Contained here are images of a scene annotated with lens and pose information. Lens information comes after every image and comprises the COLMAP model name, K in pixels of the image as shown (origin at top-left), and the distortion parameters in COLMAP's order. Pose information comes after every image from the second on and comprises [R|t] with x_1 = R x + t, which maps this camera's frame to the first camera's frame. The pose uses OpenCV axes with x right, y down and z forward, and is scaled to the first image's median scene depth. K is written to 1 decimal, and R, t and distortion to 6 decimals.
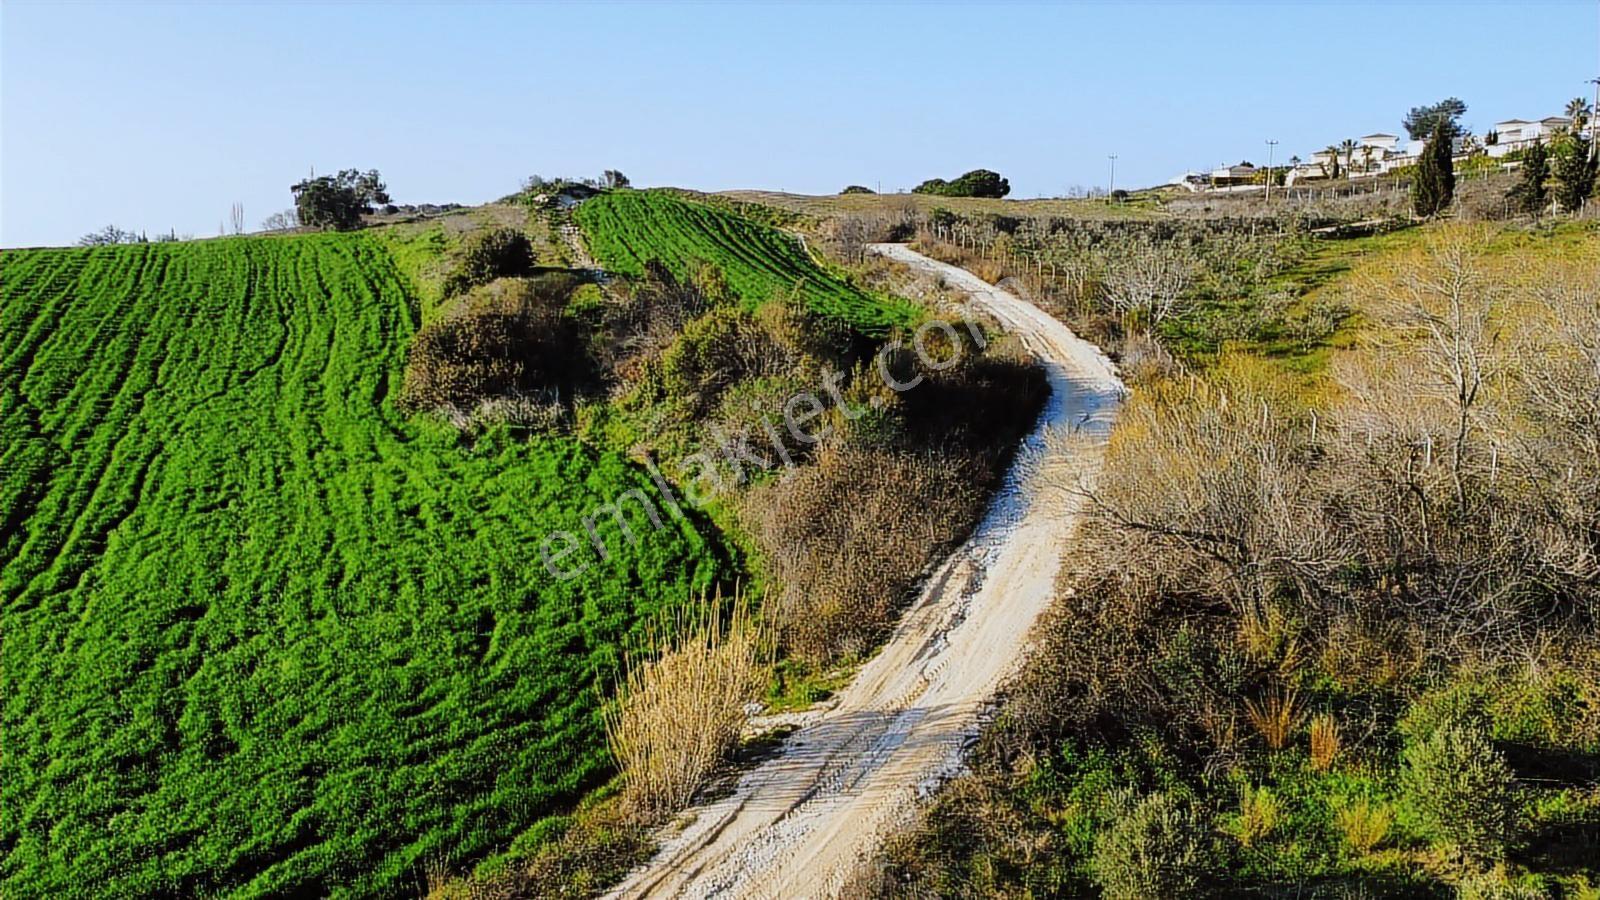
lens RADIAL K [[1209.4, 0, 795.5], [0, 1209.4, 445.2], [0, 0, 1]] dist [-0.001165, -0.006205]
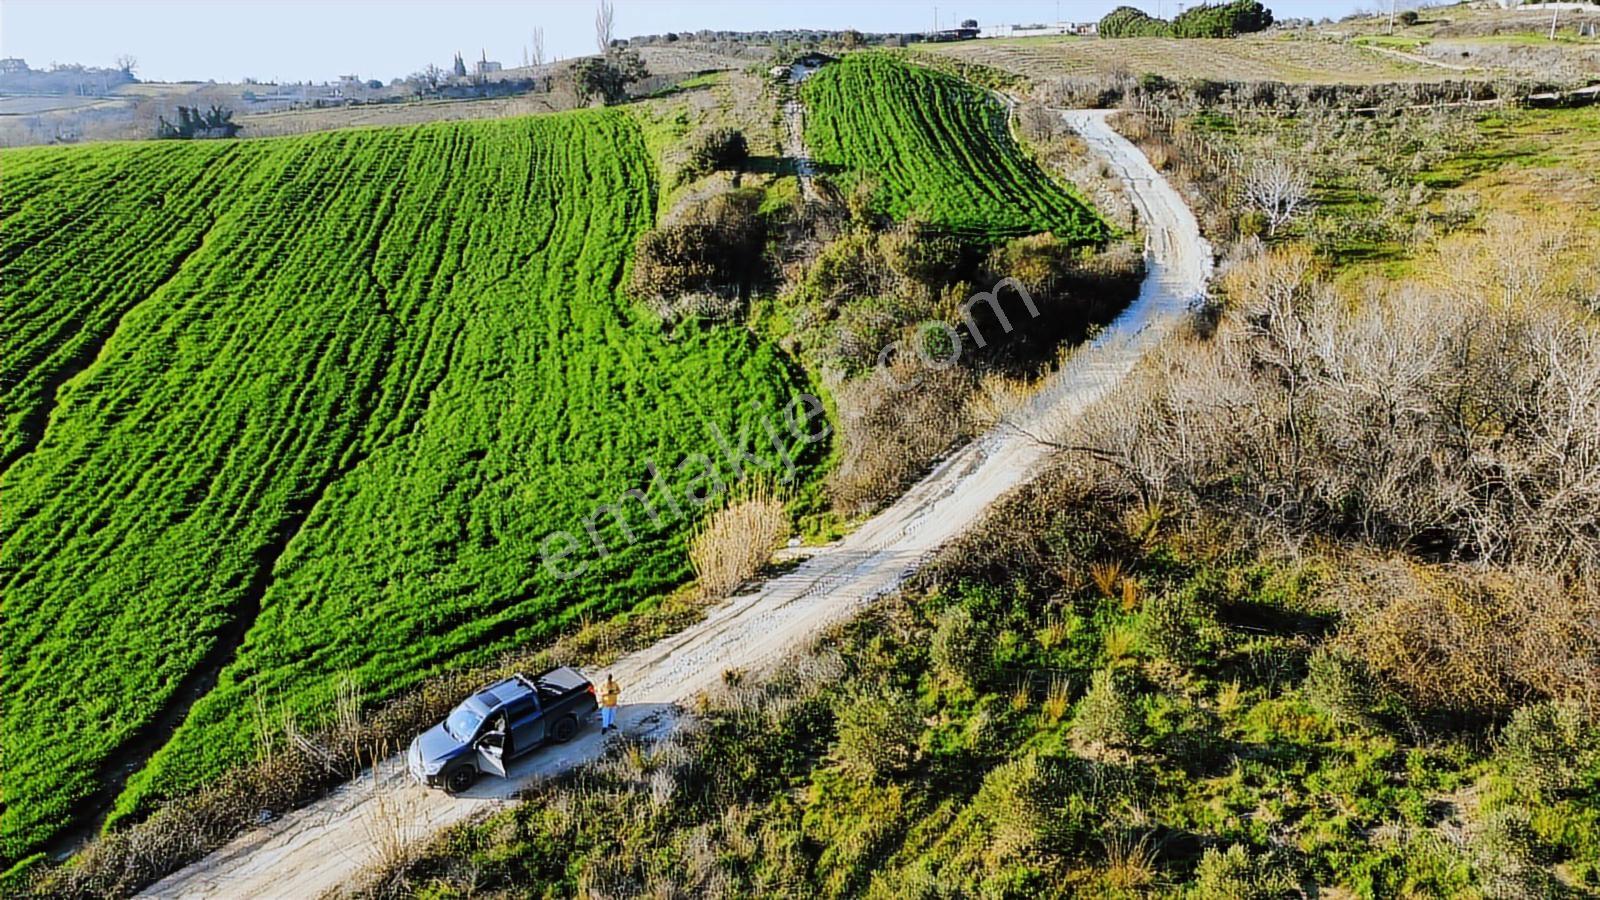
lens RADIAL K [[1209.4, 0, 798.5], [0, 1209.4, 445.9], [0, 0, 1]] dist [-0.001165, -0.006205]
pose [[0.973567, 0.061434, -0.219984, 0.235900], [-0.025734, 0.986519, 0.161609, -0.126210], [0.226946, -0.151676, 0.962024, -0.393793]]
